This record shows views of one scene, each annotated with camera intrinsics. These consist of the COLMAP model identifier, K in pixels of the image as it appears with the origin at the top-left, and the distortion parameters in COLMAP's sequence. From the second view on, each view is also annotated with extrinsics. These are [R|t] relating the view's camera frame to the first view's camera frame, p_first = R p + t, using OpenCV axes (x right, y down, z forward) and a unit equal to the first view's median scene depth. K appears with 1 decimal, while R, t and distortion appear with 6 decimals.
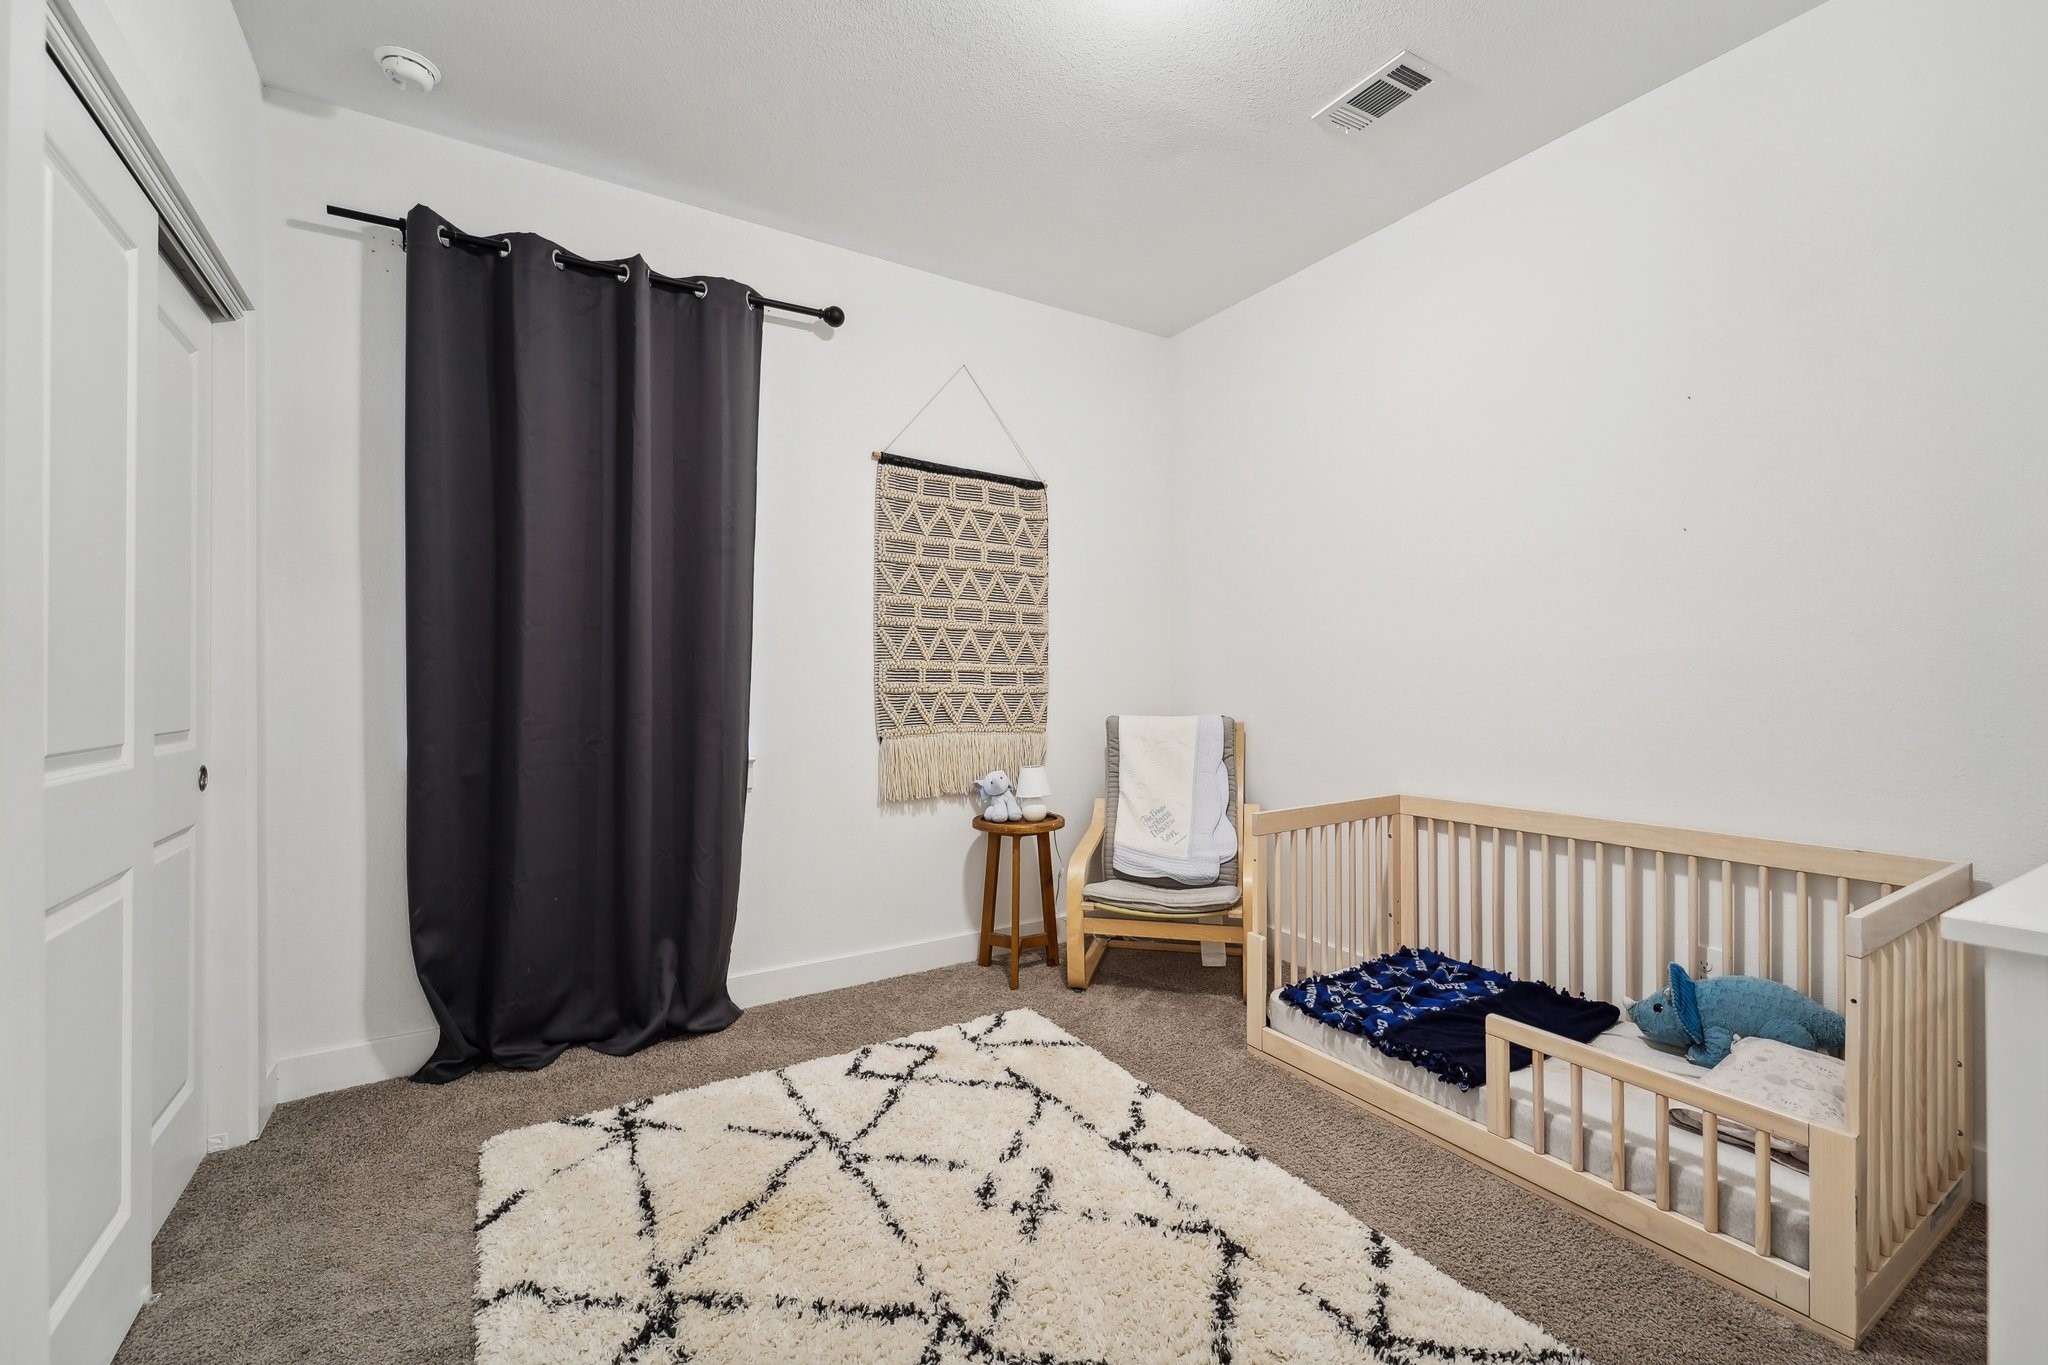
lens RADIAL K [[846.9, 0, 1016.0], [0, 846.9, 681.1], [0, 0, 1]] dist [0.003807, -0.002369]
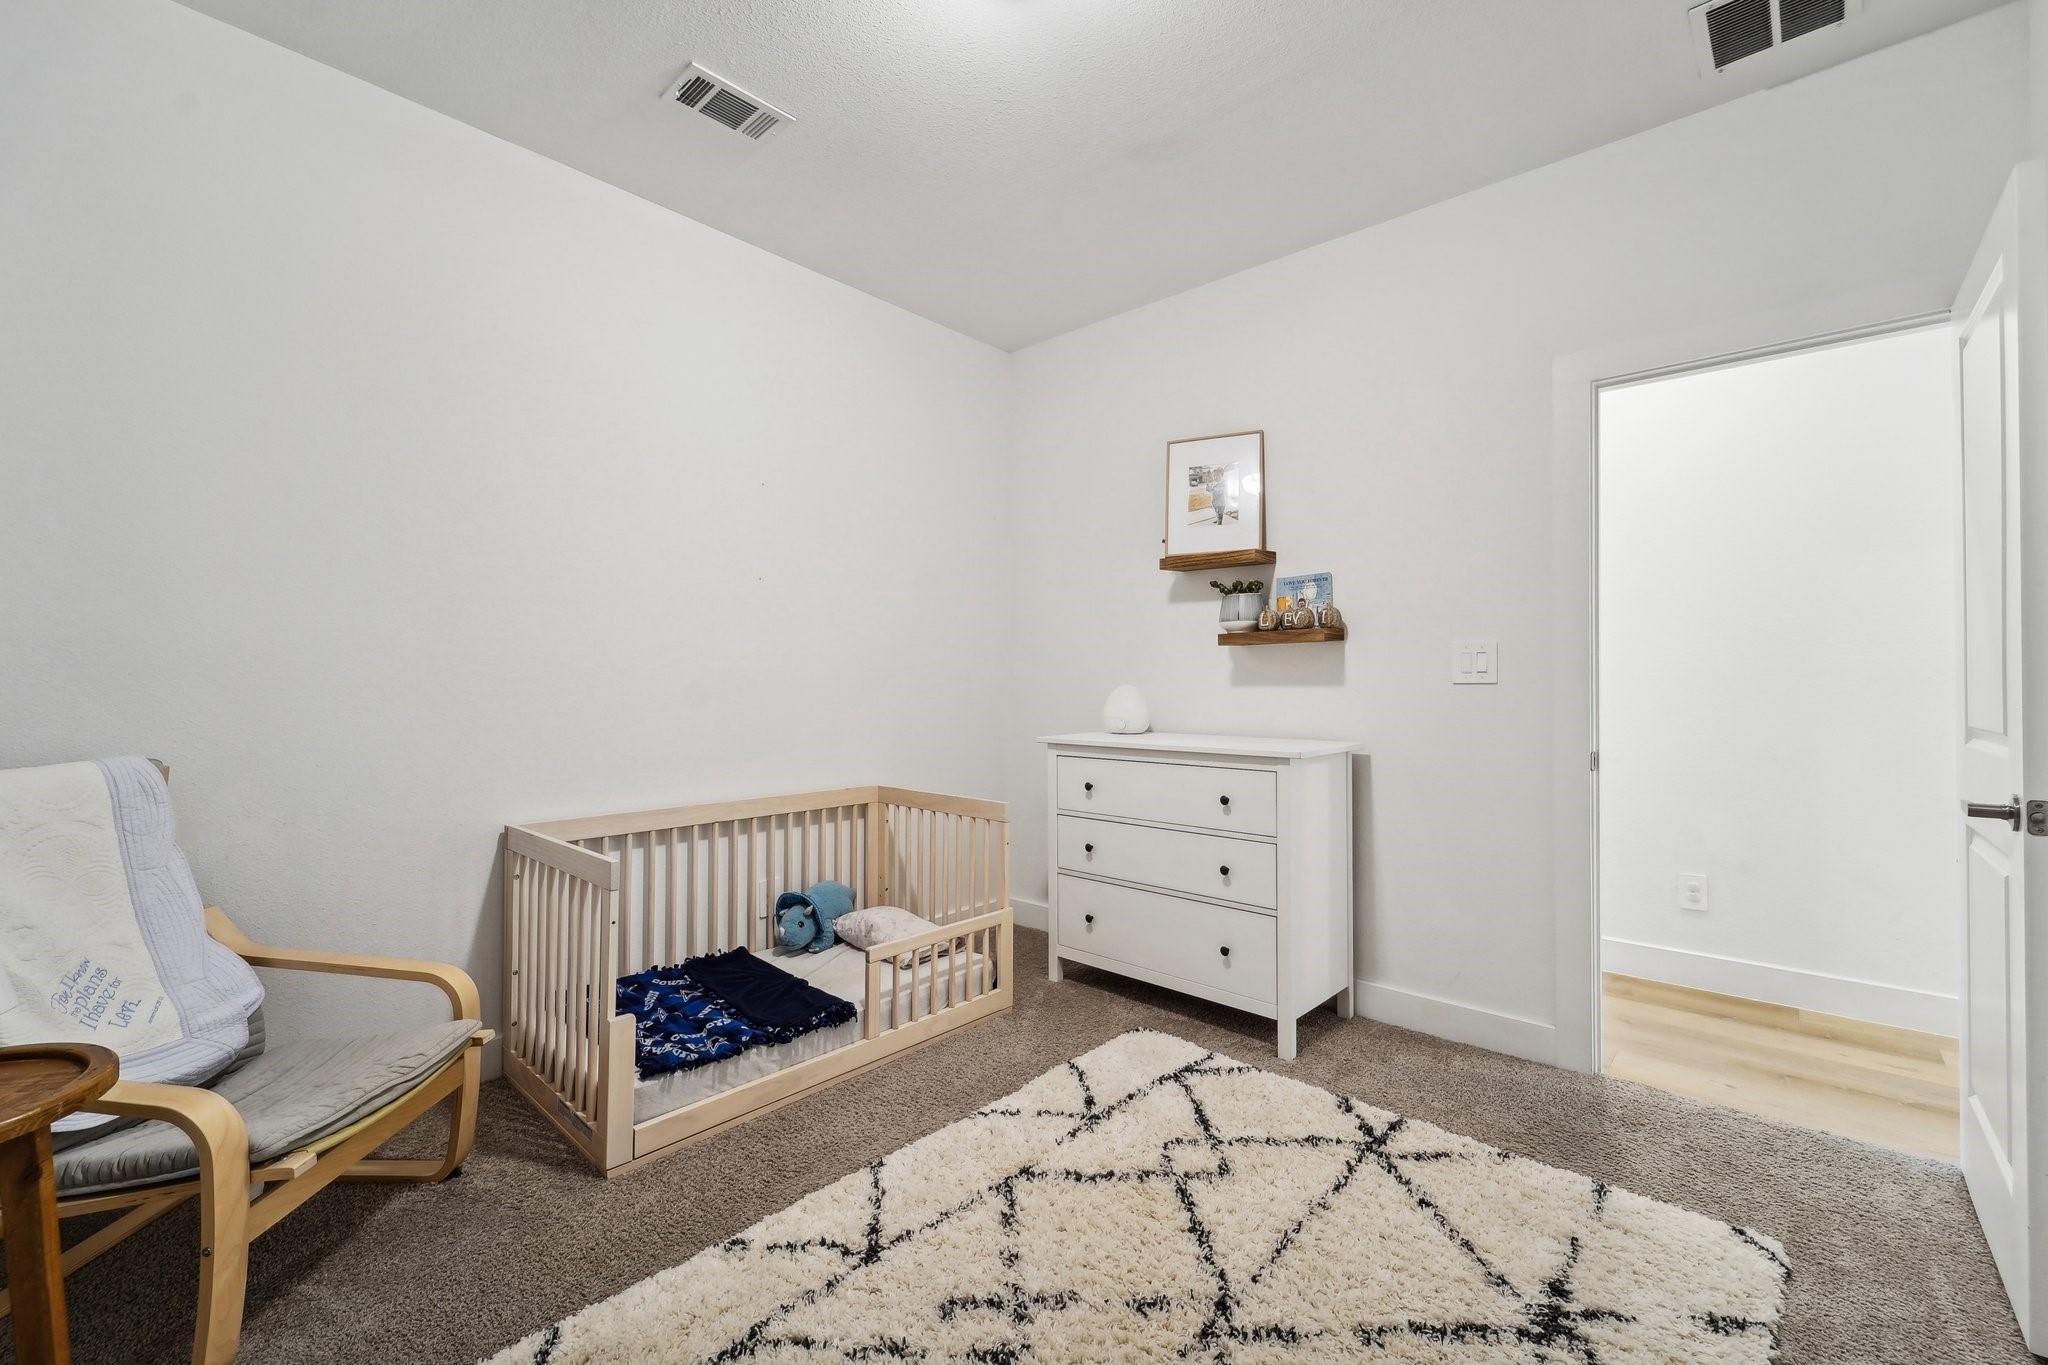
lens RADIAL K [[846.9, 0, 1012.8], [0, 846.9, 682.7], [0, 0, 1]] dist [0.003807, -0.002369]
pose [[-0.280355, -0.007186, 0.959869, -0.747088], [-0.015453, 0.999876, 0.002972, -0.027515], [-0.959772, -0.014000, -0.280431, 1.146389]]
